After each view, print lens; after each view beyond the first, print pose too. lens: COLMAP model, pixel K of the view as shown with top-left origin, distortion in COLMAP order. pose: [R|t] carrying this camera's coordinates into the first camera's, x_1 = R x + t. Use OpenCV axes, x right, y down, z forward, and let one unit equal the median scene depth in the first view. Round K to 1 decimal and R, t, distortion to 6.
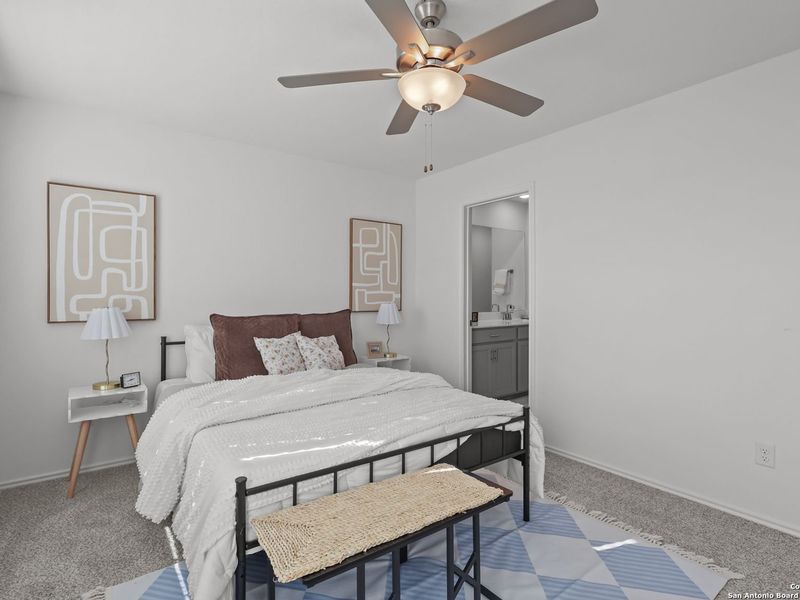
lens RADIAL K [[412.4, 0, 399.1], [0, 412.4, 296.8], [0, 0, 1]] dist [-0.004703, 0.001140]
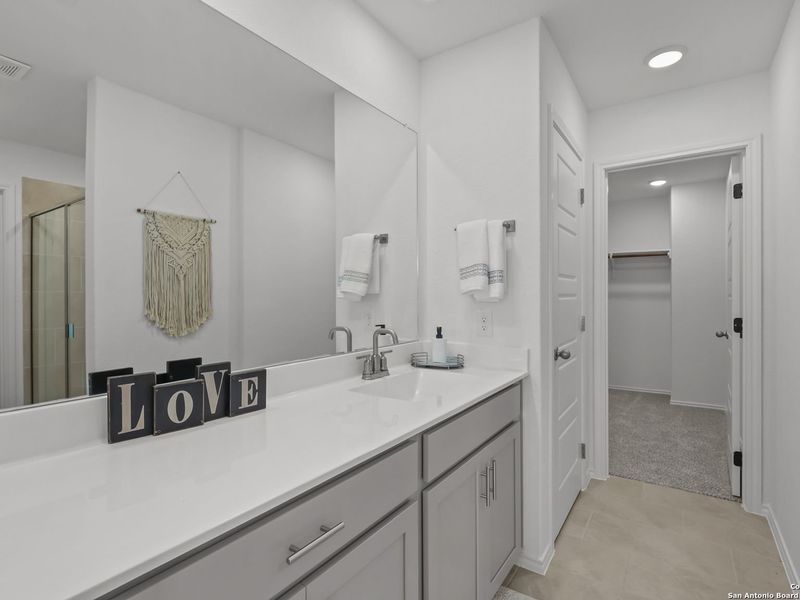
lens RADIAL K [[412.4, 0, 402.4], [0, 412.4, 298.9], [0, 0, 1]] dist [-0.004703, 0.001140]
pose [[0.941924, -0.007998, 0.335730, 0.145961], [0.009694, 0.999947, -0.003377, -0.003425], [-0.335685, 0.006435, 0.941952, 0.578514]]
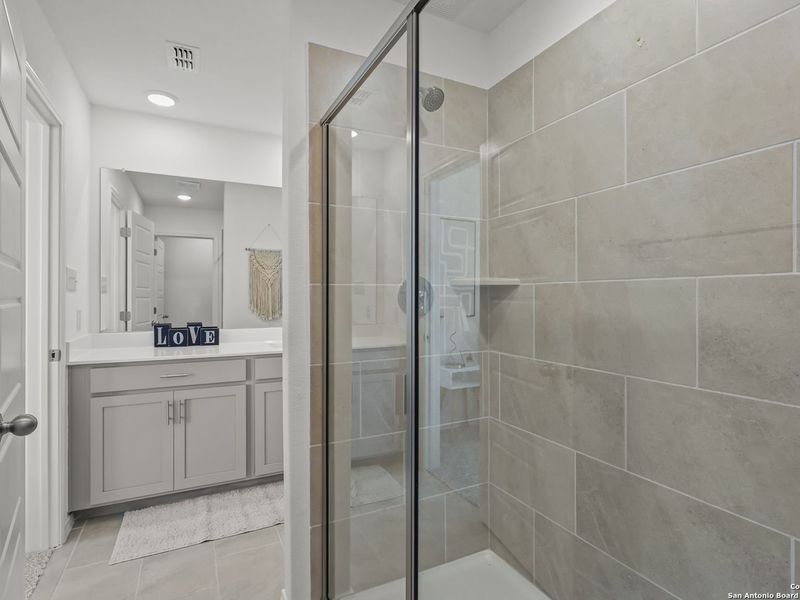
lens RADIAL K [[412.4, 0, 401.1], [0, 412.4, 299.2], [0, 0, 1]] dist [-0.004703, 0.001140]
pose [[0.989091, 0.004854, -0.147225, 0.419323], [-0.005986, 0.999956, -0.007247, -0.001384], [0.147183, 0.008049, 0.989077, 0.361972]]
